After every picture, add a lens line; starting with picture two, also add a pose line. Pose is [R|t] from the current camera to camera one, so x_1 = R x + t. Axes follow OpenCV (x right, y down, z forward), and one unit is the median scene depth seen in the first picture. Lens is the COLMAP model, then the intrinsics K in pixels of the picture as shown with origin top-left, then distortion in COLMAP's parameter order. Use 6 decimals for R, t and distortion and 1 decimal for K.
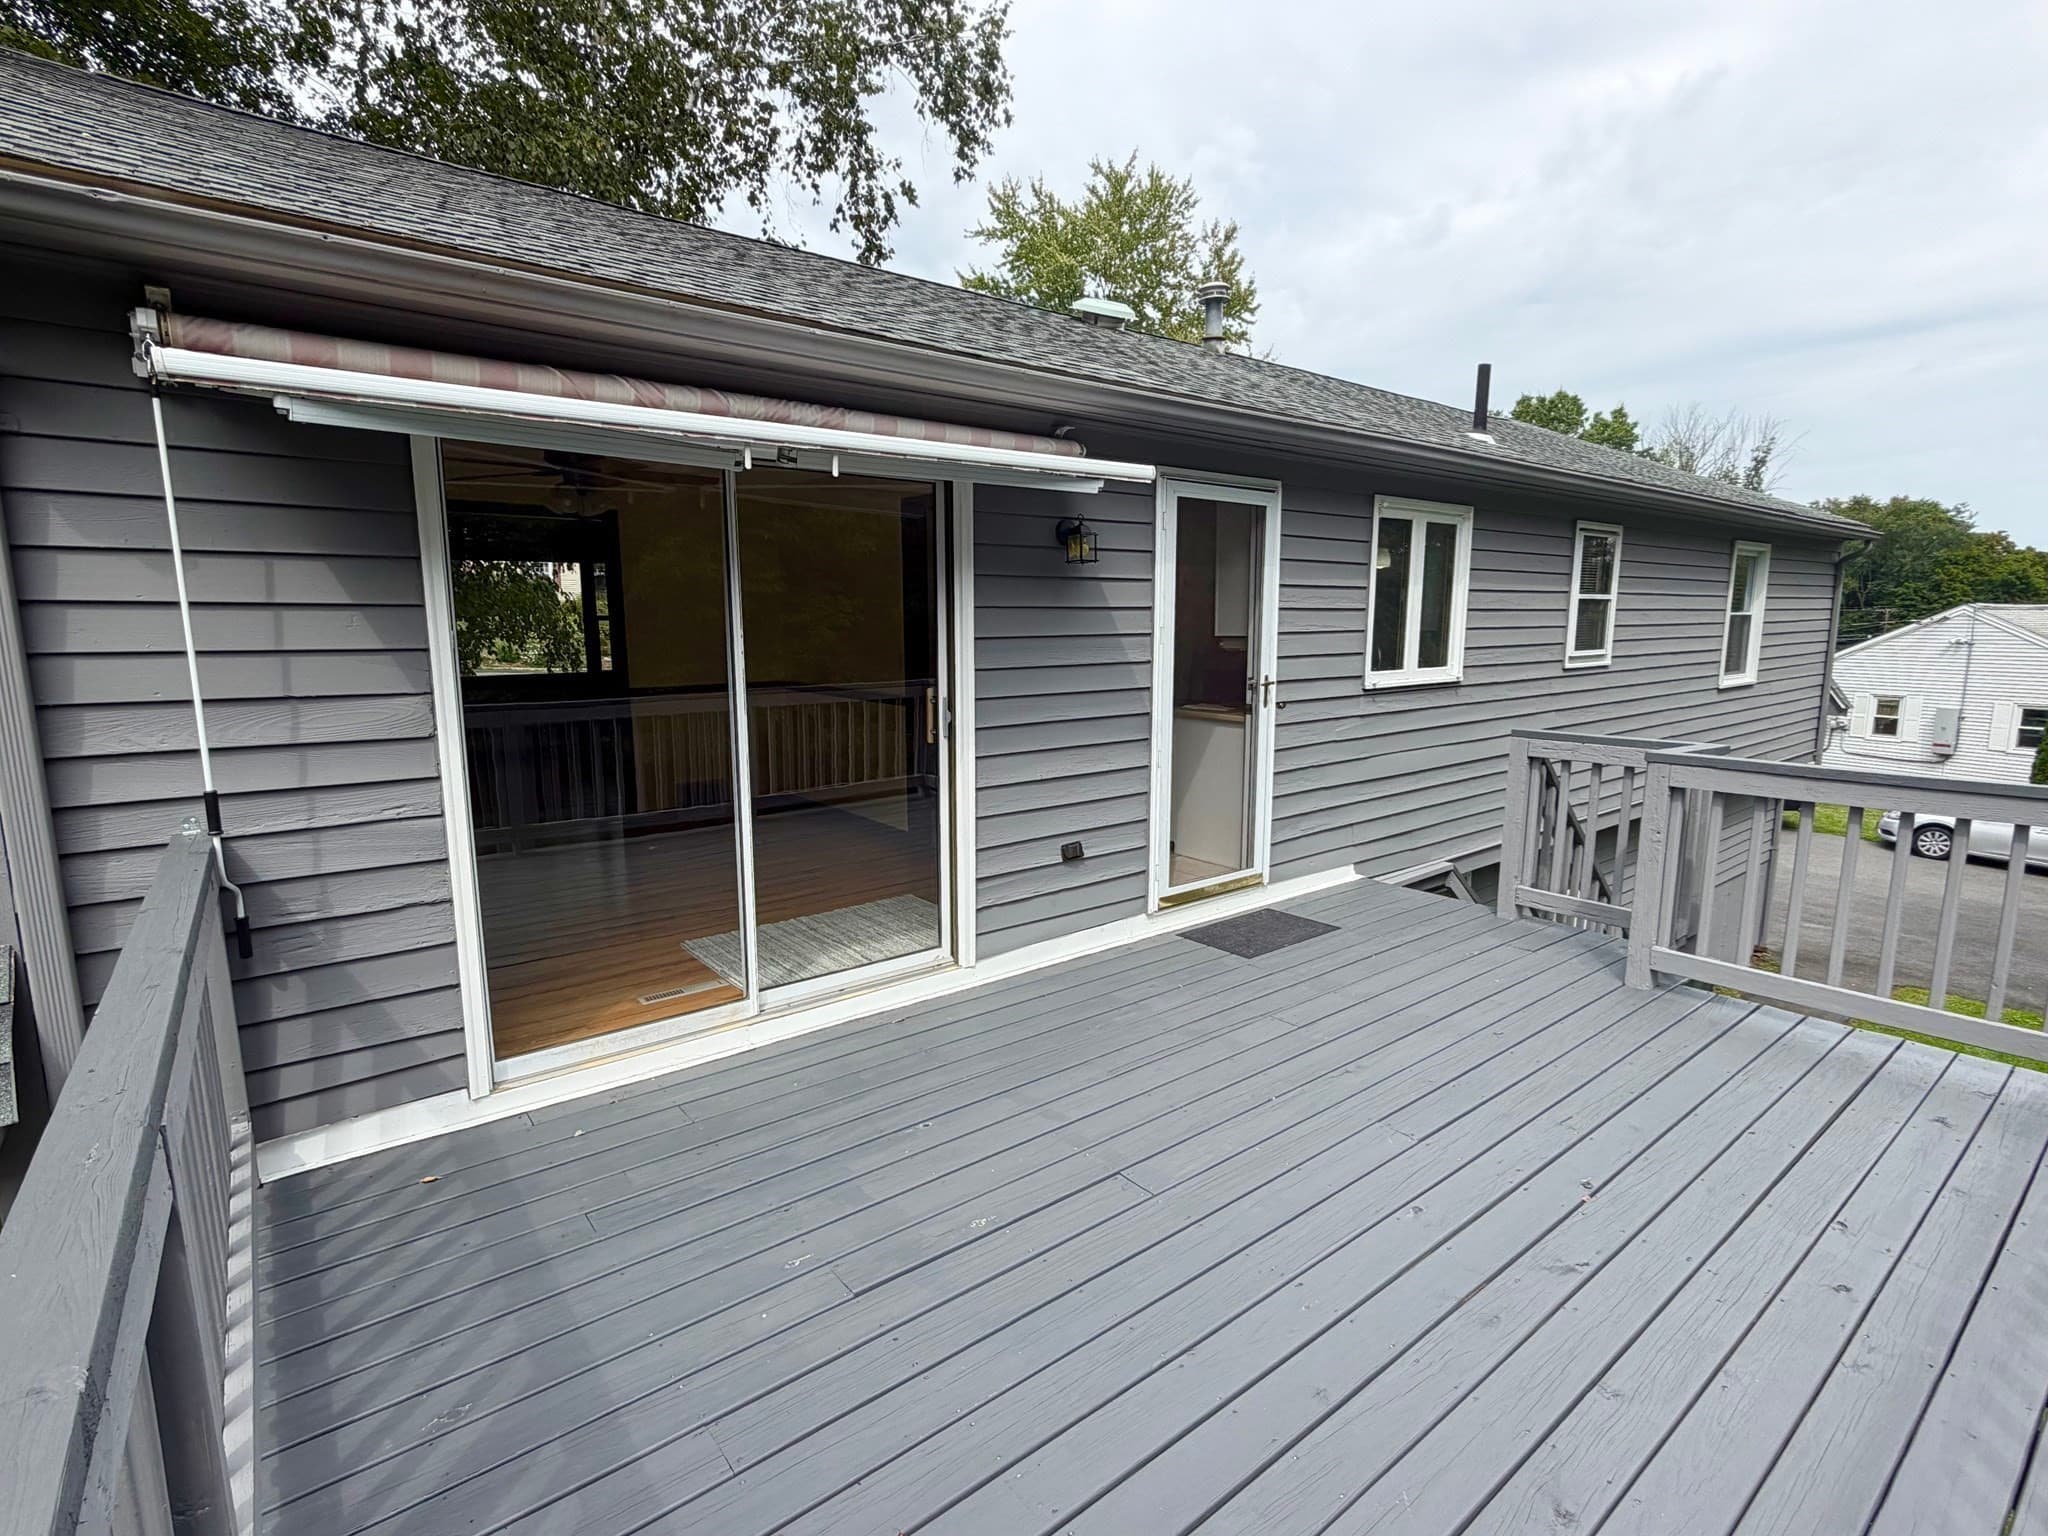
lens RADIAL K [[972.0, 0, 1020.4], [0, 972.0, 769.6], [0, 0, 1]] dist [0.001979, 0.000127]
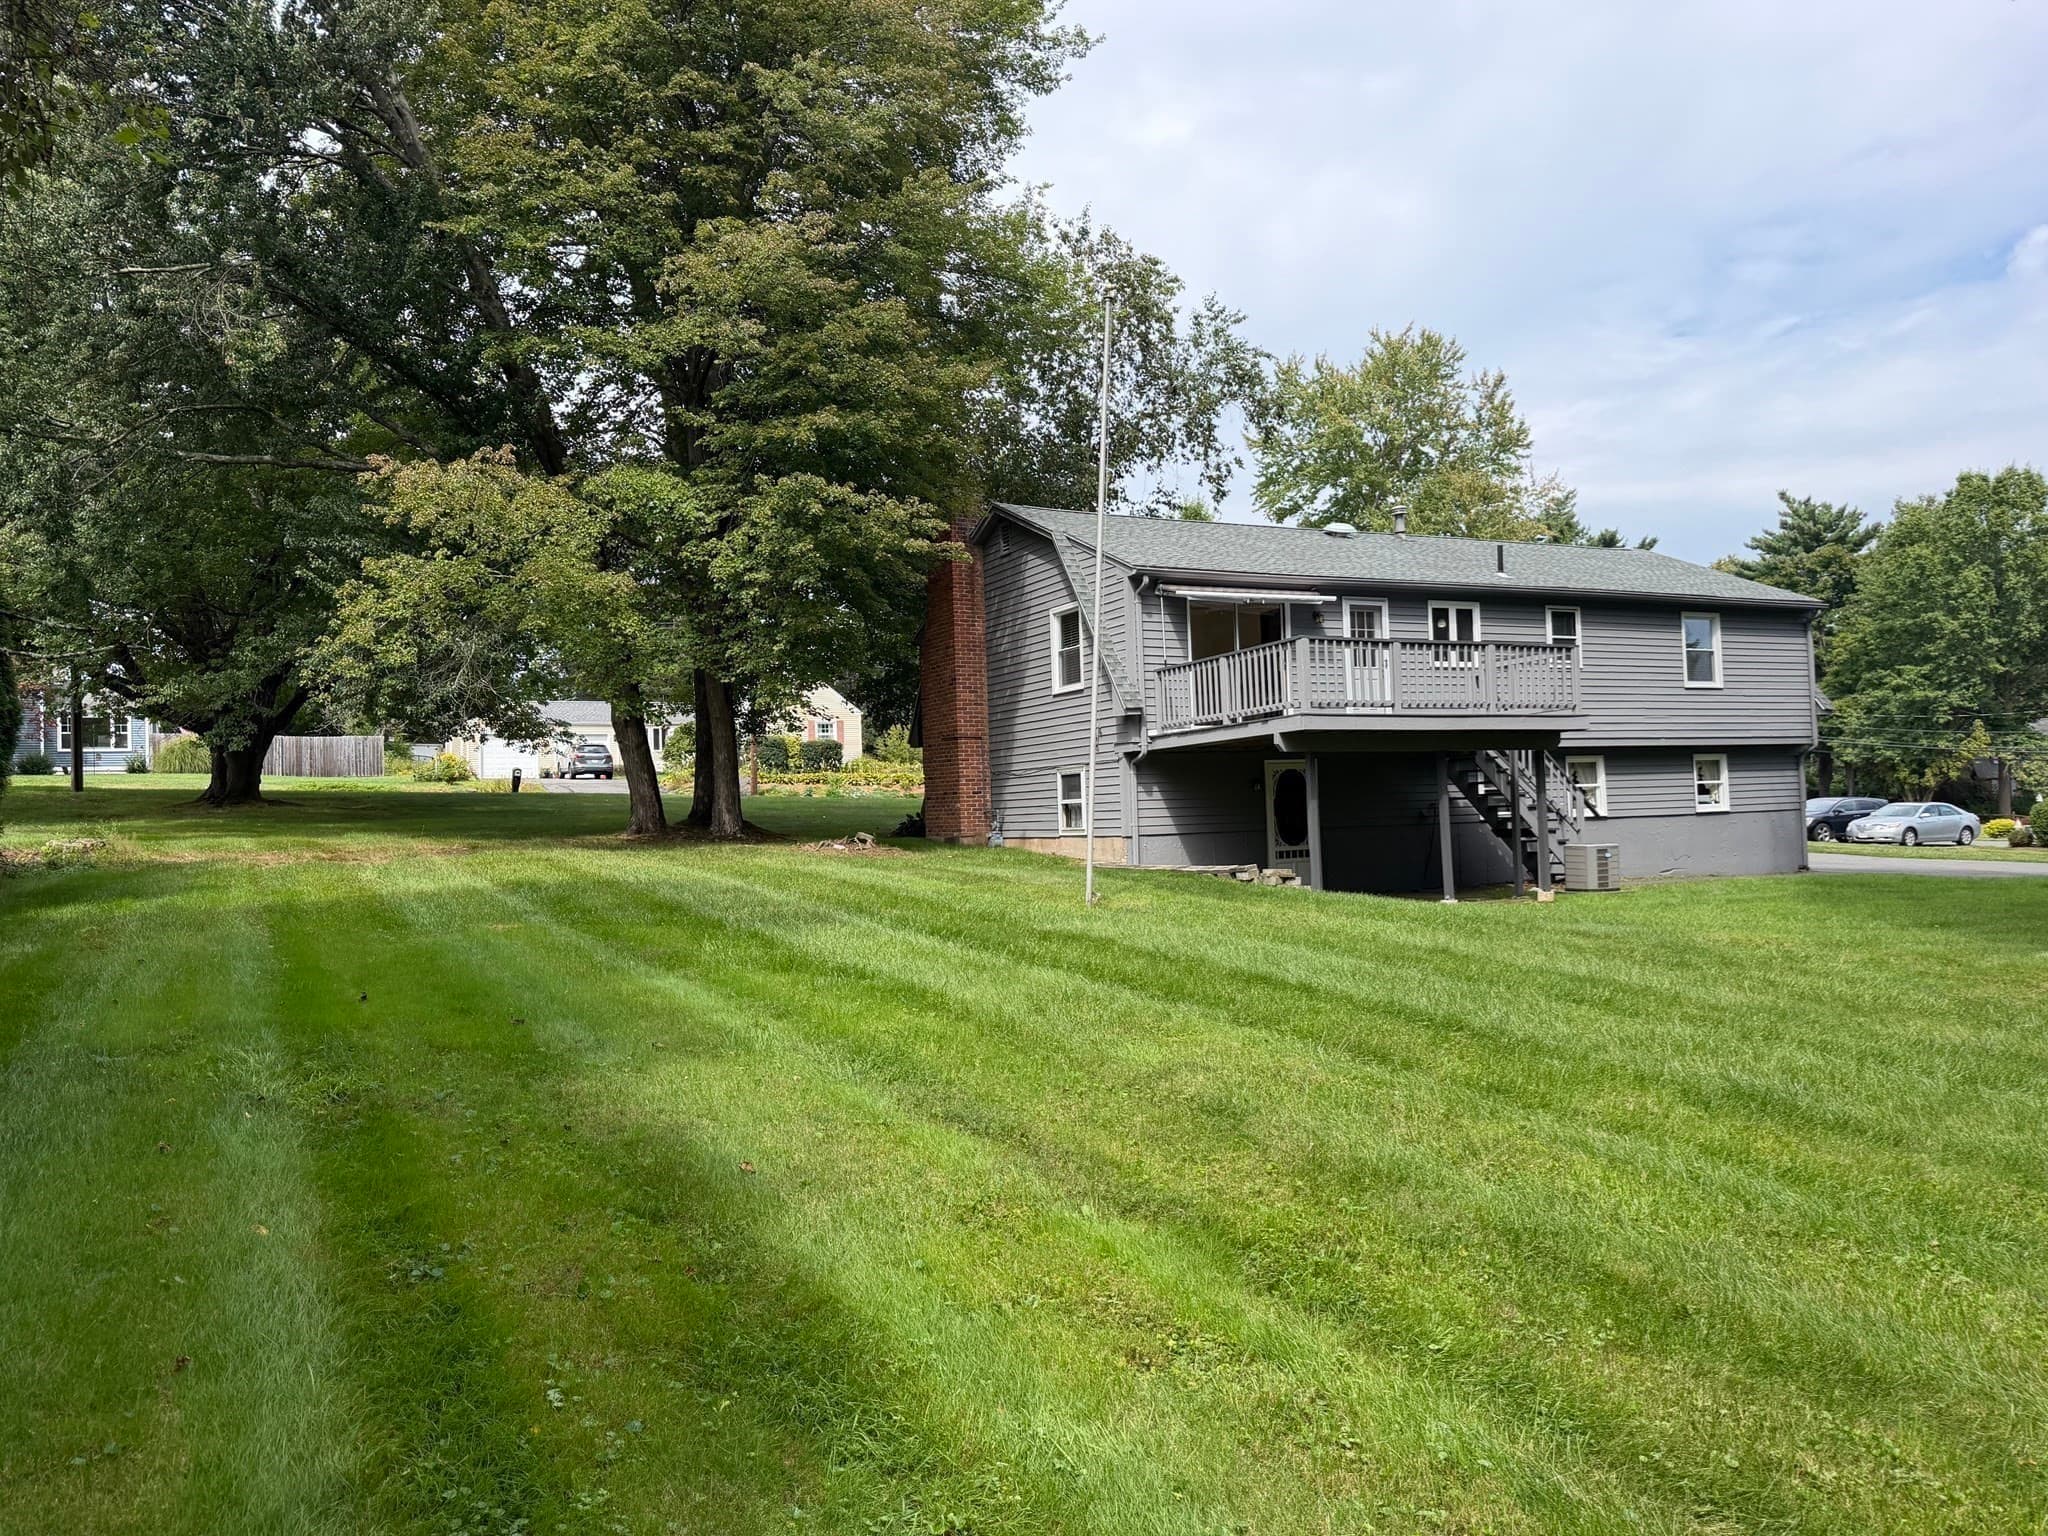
lens RADIAL K [[1381.4, 0, 1025.4], [0, 1381.4, 766.3], [0, 0, 1]] dist [0.007027, -0.004194]
pose [[0.977486, -0.036199, -0.207873, 0.005153], [-0.003532, 0.982228, -0.187657, 0.160722], [0.210971, 0.184166, 0.959986, -0.511086]]
